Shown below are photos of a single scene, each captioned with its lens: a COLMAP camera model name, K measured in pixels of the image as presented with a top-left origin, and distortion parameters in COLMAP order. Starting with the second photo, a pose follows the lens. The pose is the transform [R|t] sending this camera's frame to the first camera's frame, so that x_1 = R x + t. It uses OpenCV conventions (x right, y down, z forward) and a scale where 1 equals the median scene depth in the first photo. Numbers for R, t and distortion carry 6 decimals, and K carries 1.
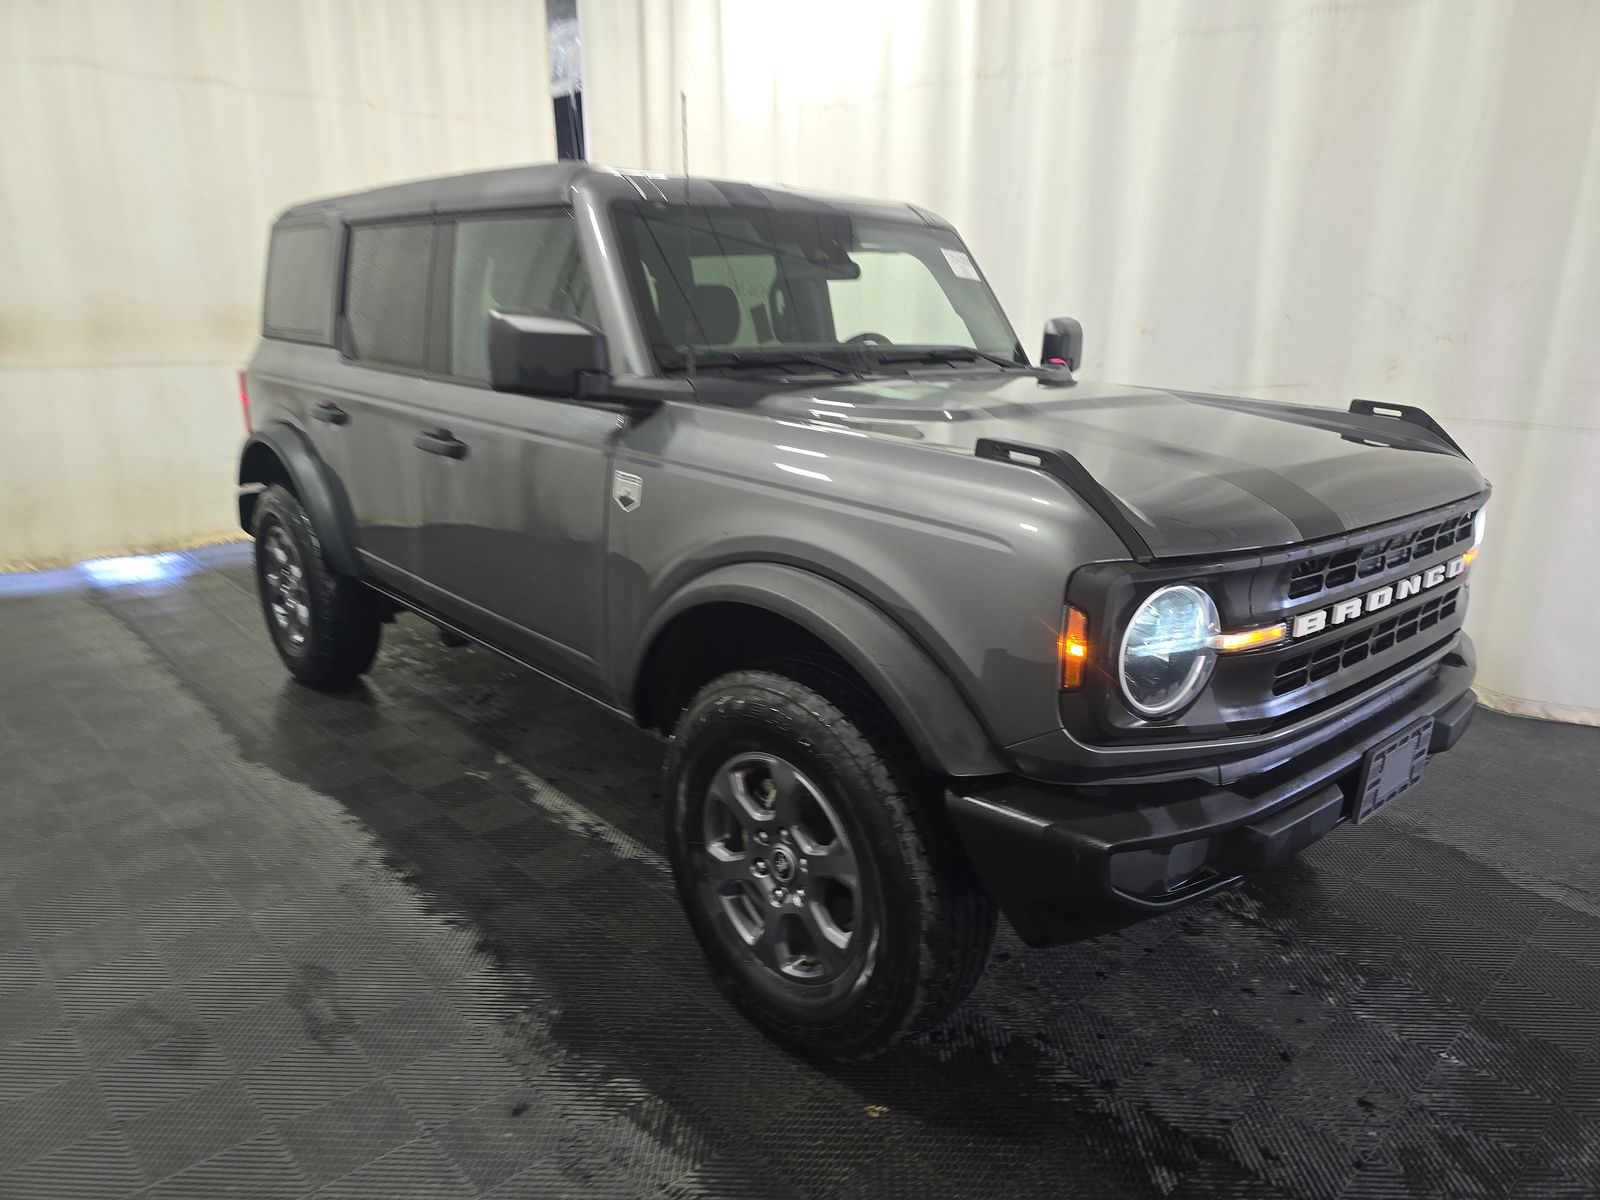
lens RADIAL K [[1140.5, 0, 818.6], [0, 1140.5, 599.9], [0, 0, 1]] dist [0.021119, -0.001940]
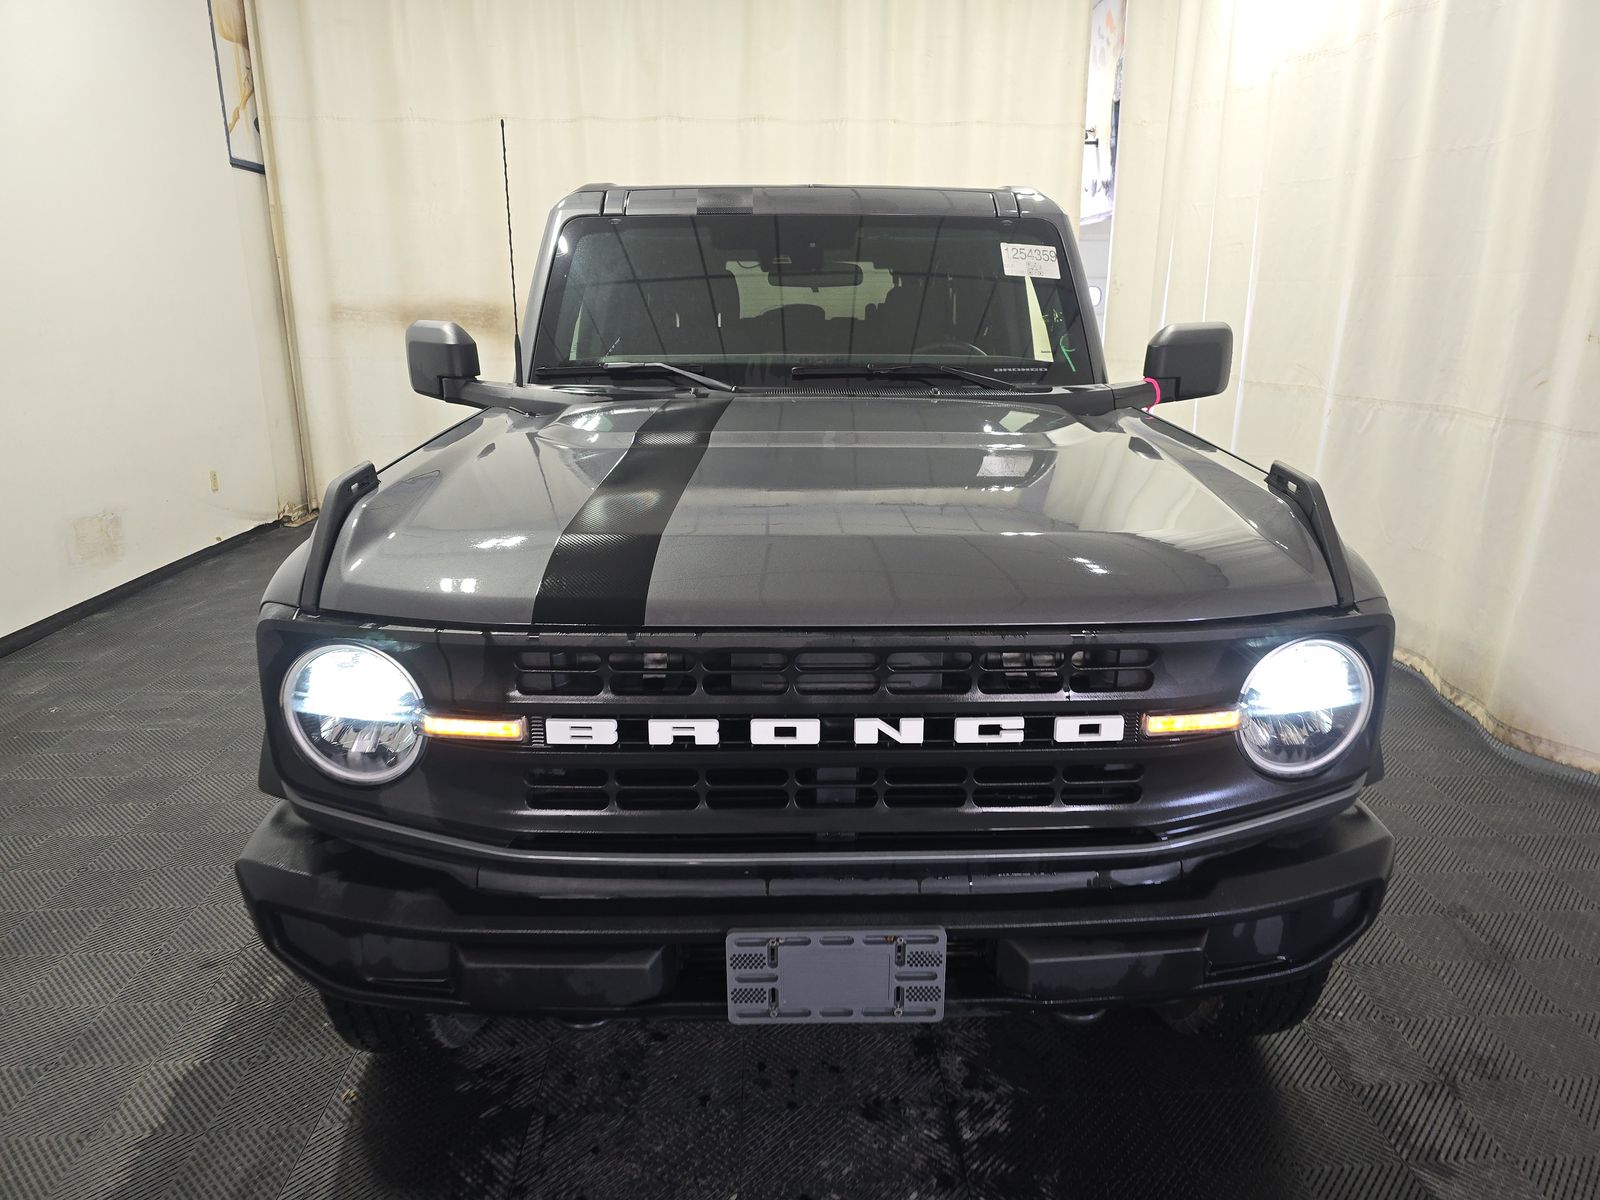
lens RADIAL K [[1130.0, 0, 808.6], [0, 1130.0, 600.2], [0, 0, 1]] dist [0.023851, -0.001392]
pose [[0.741626, 0.165549, -0.650065, 0.716588], [-0.158683, 0.984861, 0.069777, -0.102835], [0.651775, 0.051406, 0.756668, 0.346572]]
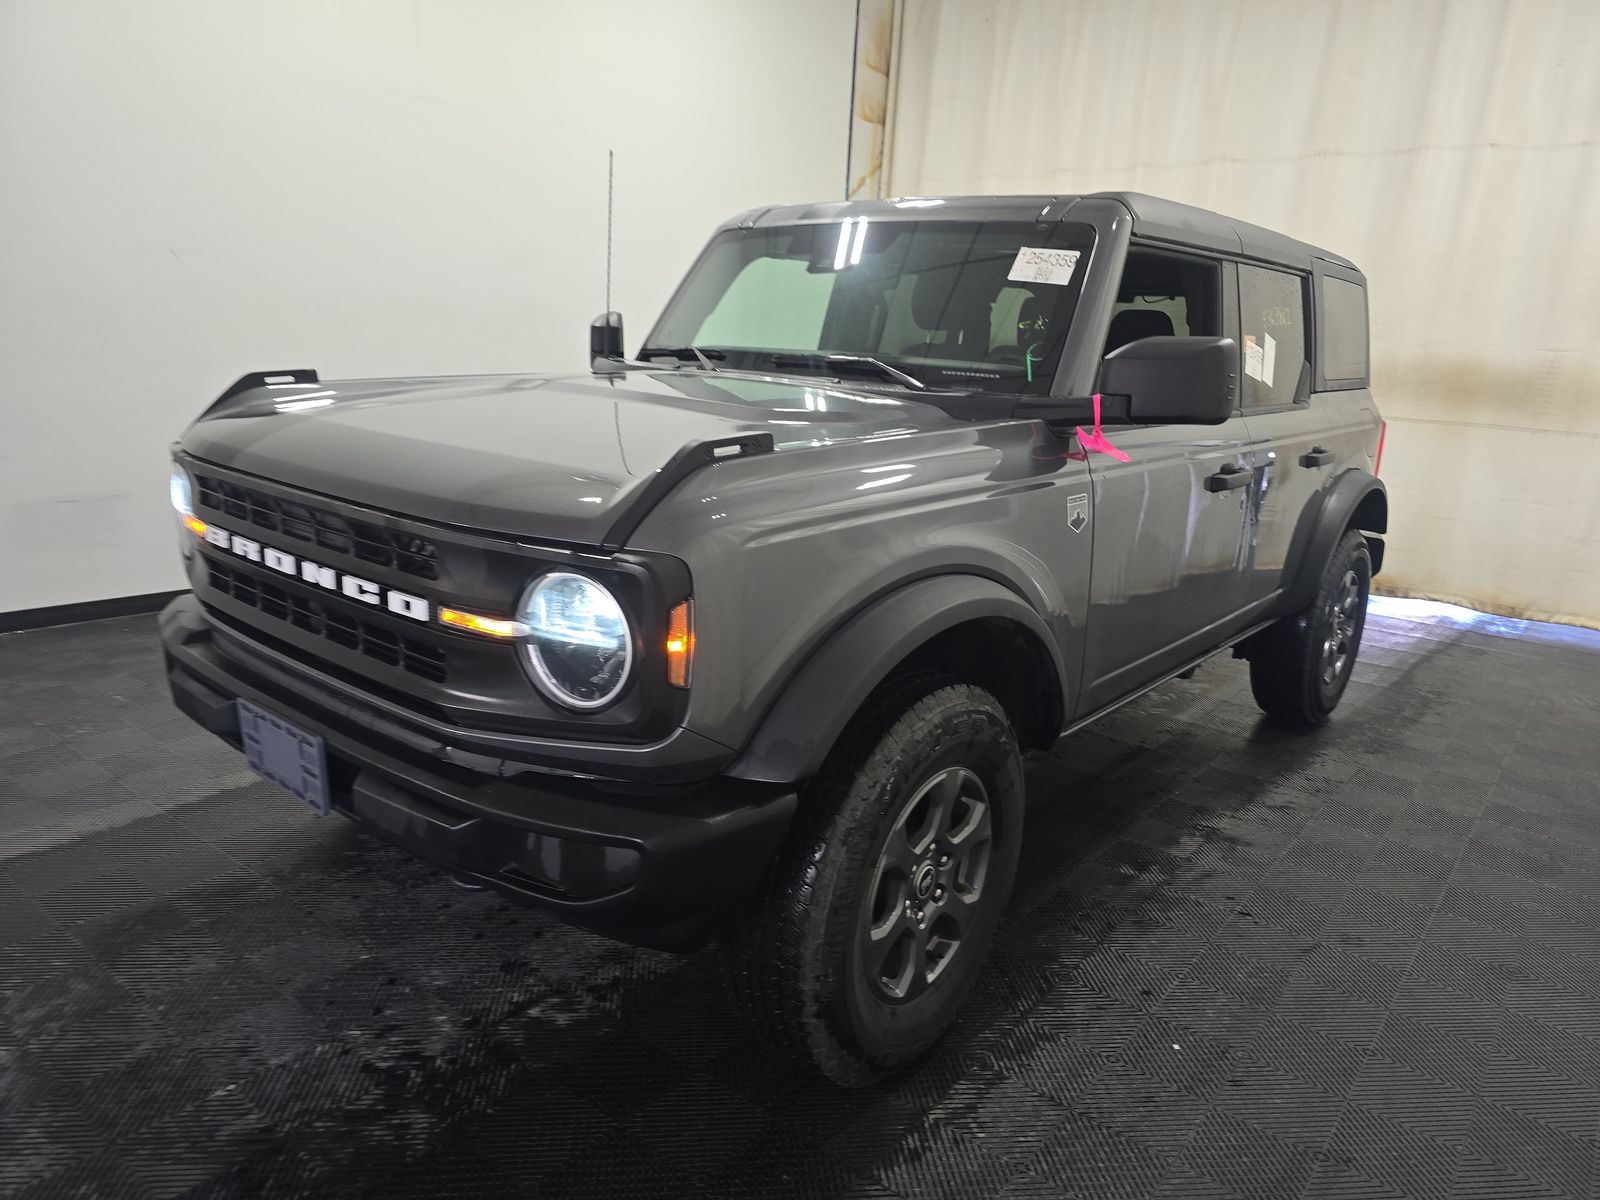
lens RADIAL K [[1130.0, 0, 808.6], [0, 1130.0, 600.2], [0, 0, 1]] dist [0.023851, -0.001392]
pose [[0.114174, 0.219590, -0.968888, 1.123848], [-0.296618, 0.938317, 0.177708, -0.210733], [0.948147, 0.267100, 0.172266, 0.954622]]
